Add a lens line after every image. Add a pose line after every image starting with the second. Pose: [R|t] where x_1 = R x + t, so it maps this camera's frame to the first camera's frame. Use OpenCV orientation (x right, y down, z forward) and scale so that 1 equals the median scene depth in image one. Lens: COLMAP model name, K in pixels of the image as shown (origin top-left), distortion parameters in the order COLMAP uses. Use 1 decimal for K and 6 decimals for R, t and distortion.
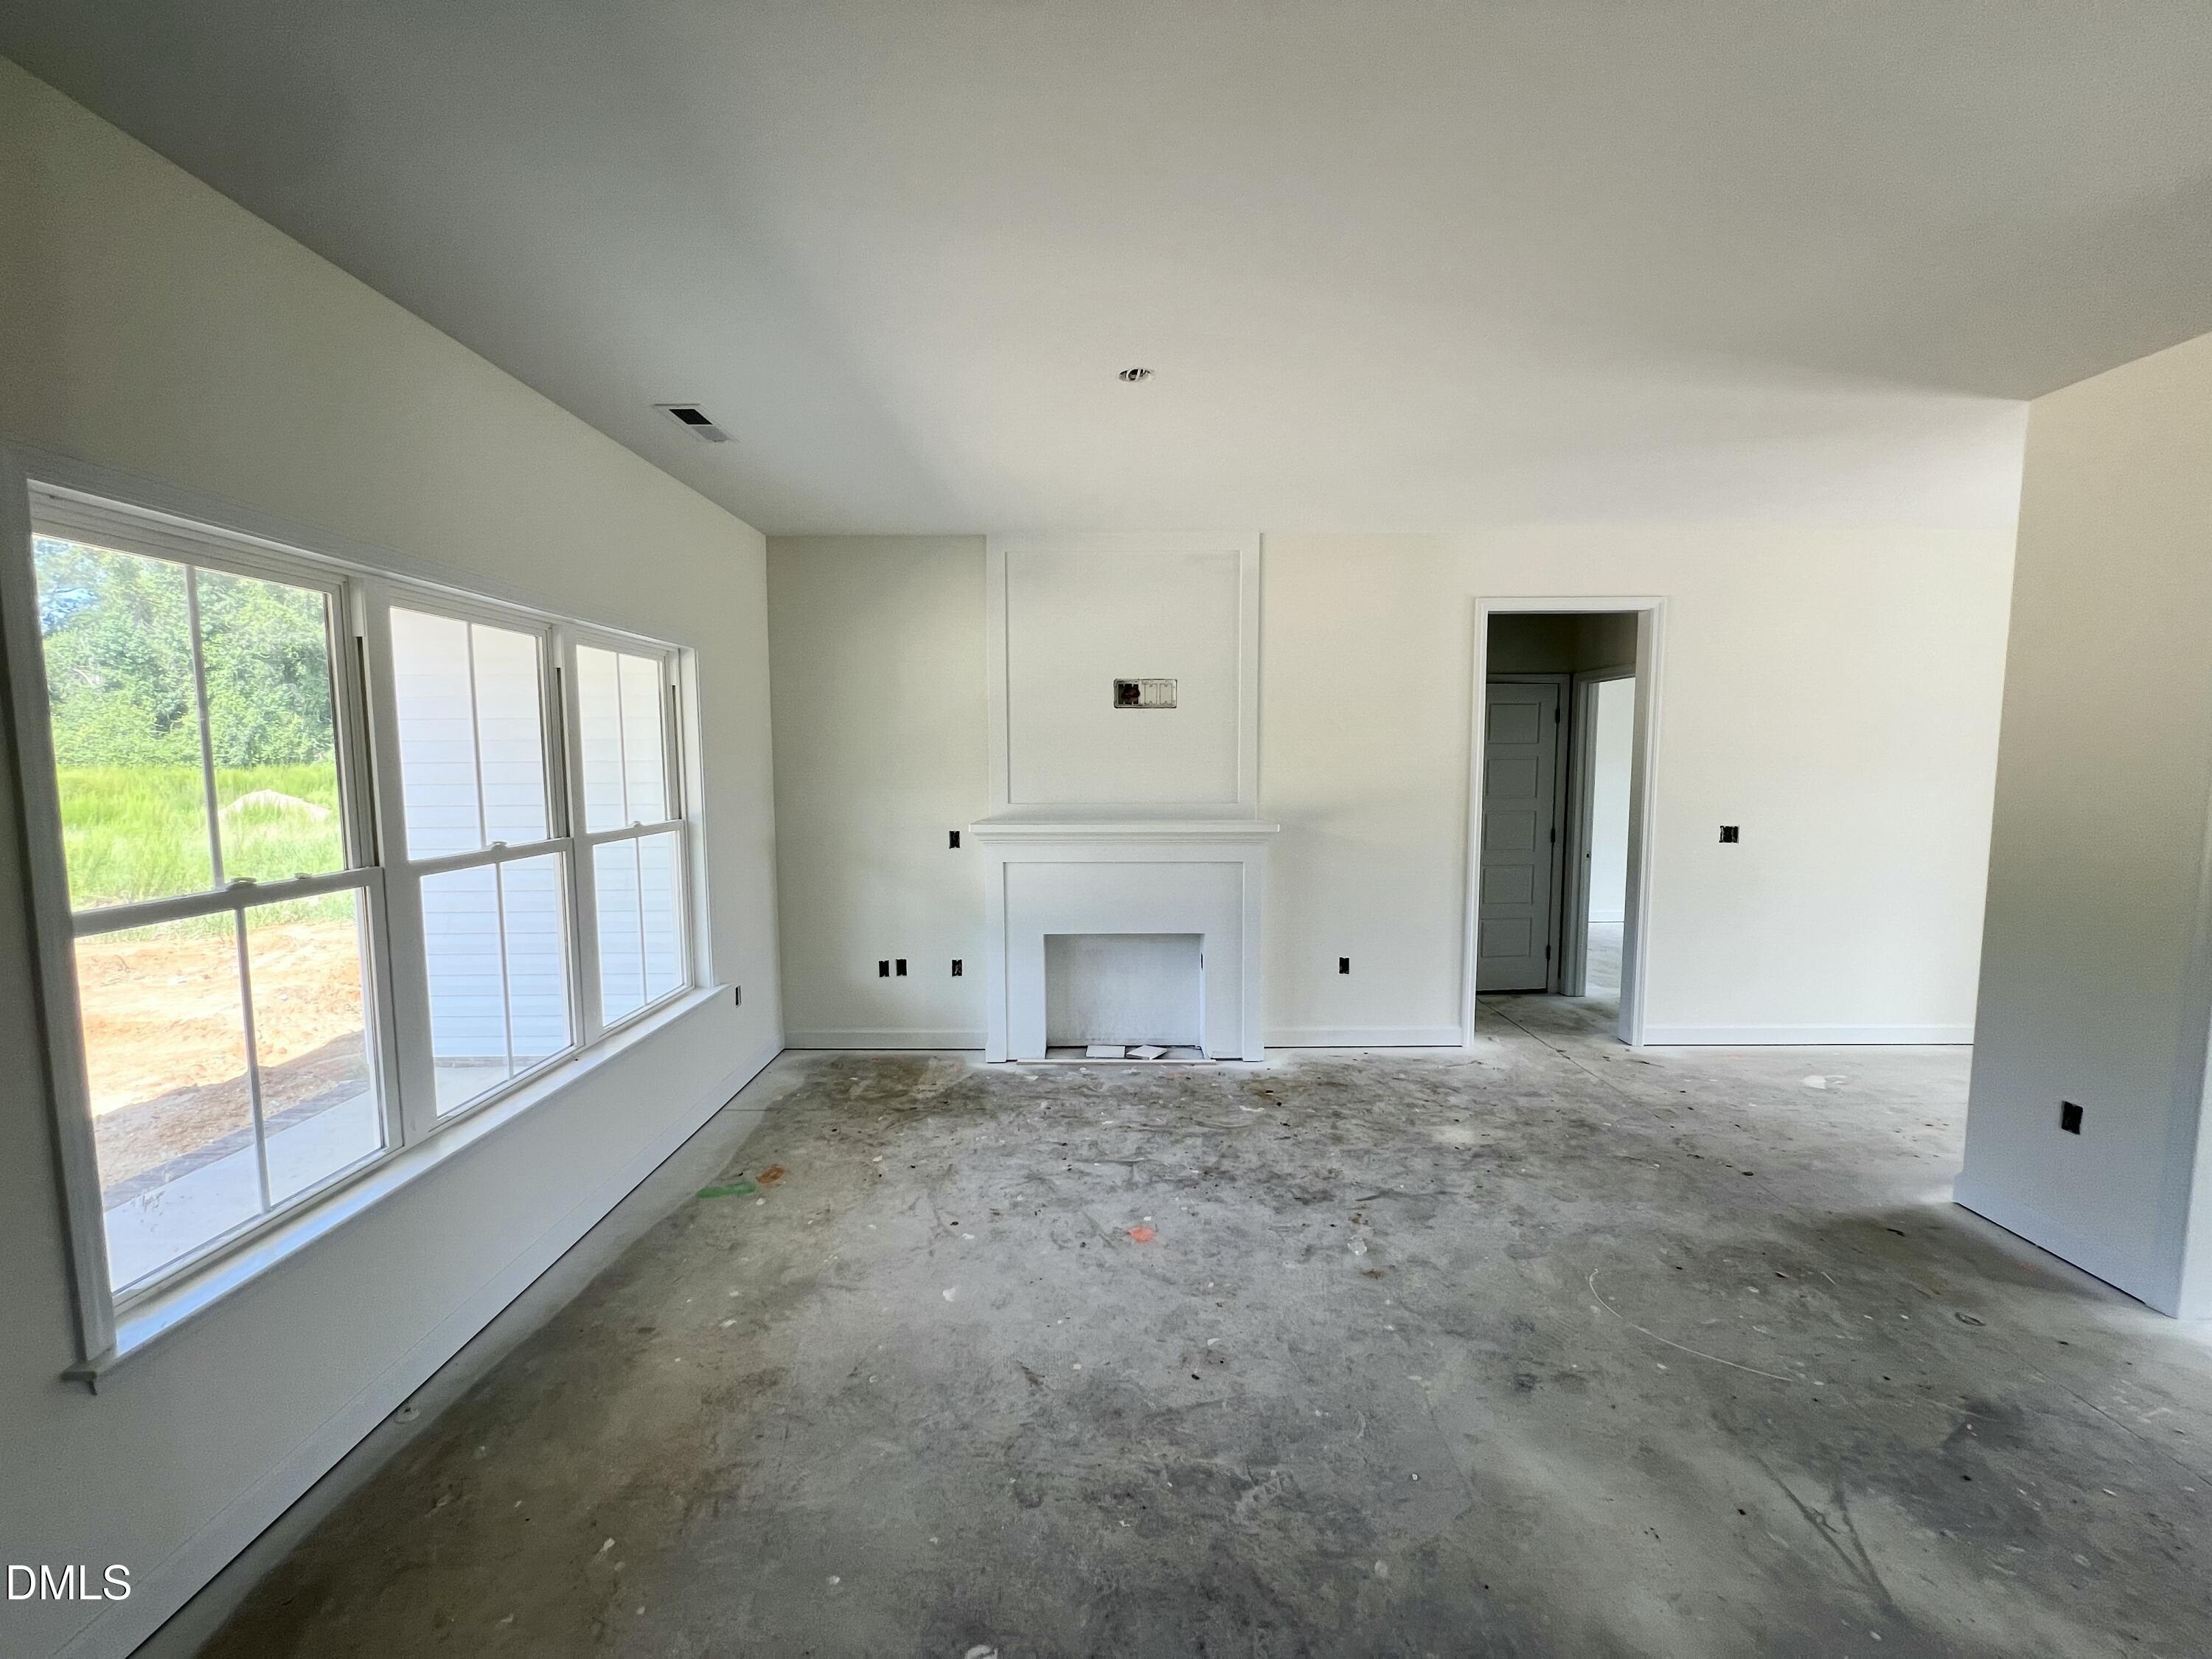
lens RADIAL K [[896.7, 0, 1105.9], [0, 896.7, 838.0], [0, 0, 1]] dist [0.001213, 0.000532]
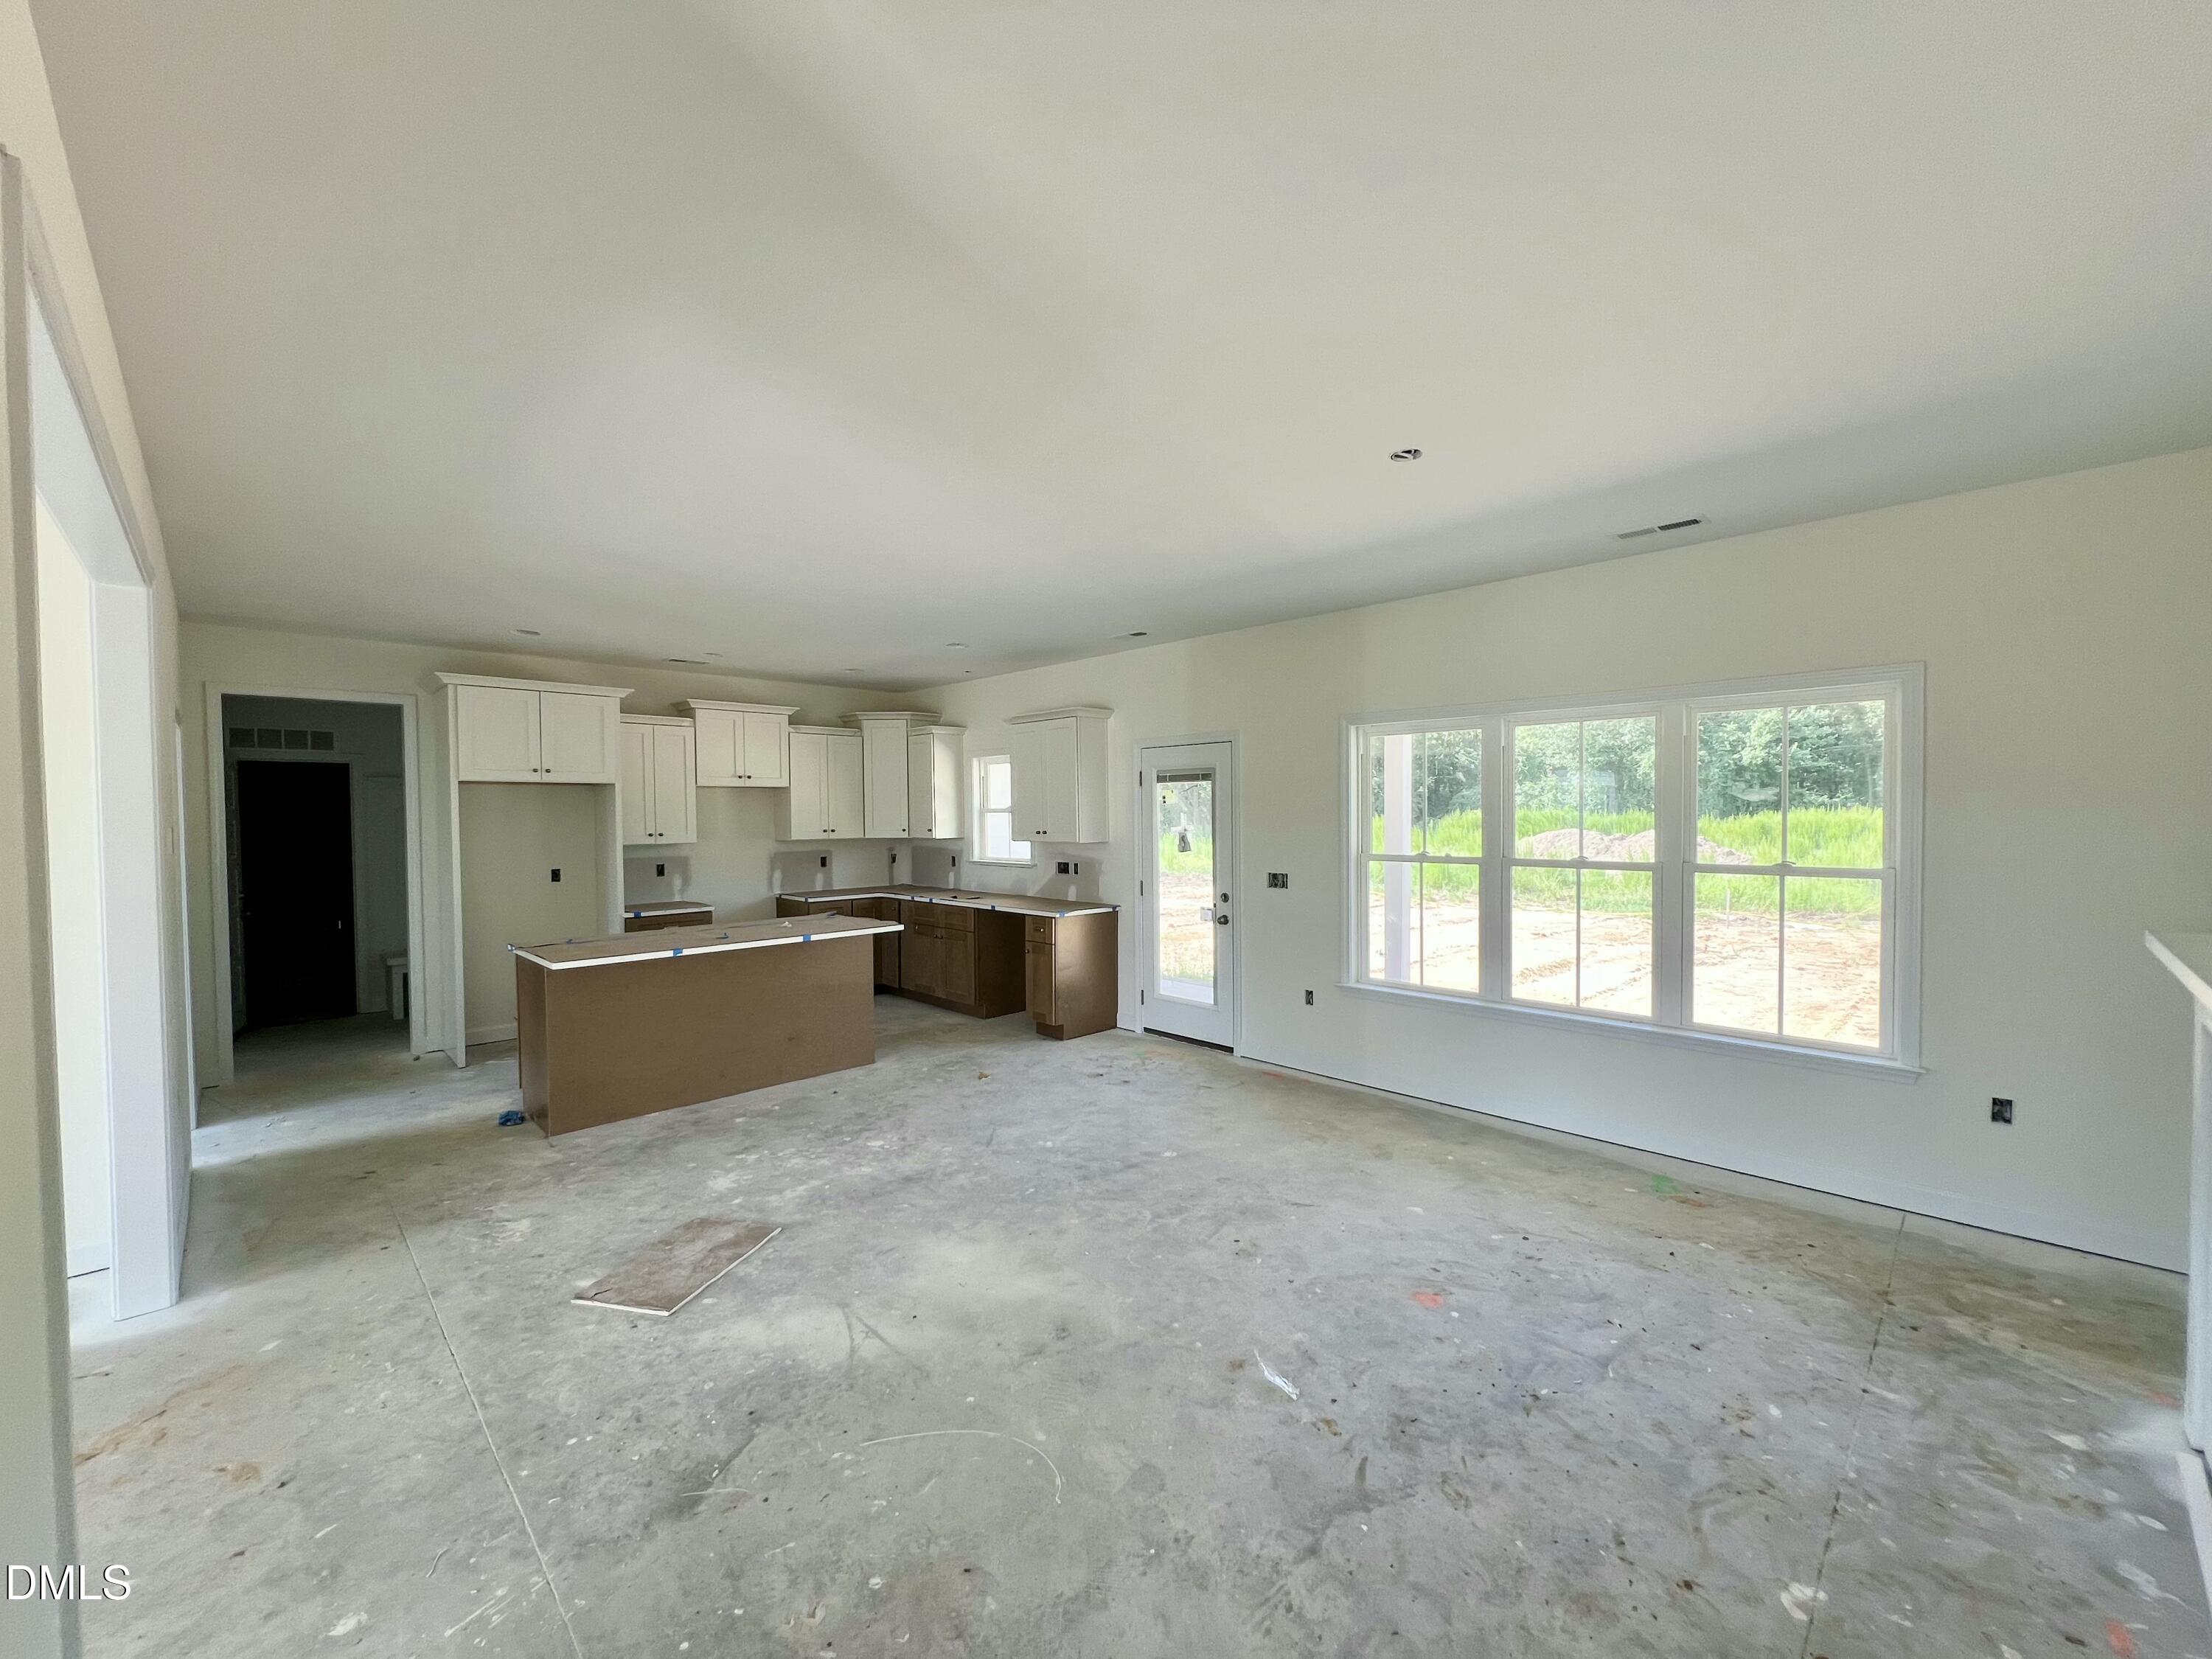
lens RADIAL K [[892.5, 0, 1109.5], [0, 892.5, 832.1], [0, 0, 1]] dist [-0.001013, -0.000036]
pose [[-0.710927, 0.027761, -0.702718, 0.861445], [-0.054557, 0.994032, 0.094463, -0.120017], [0.701147, 0.105494, -0.705170, 1.259220]]
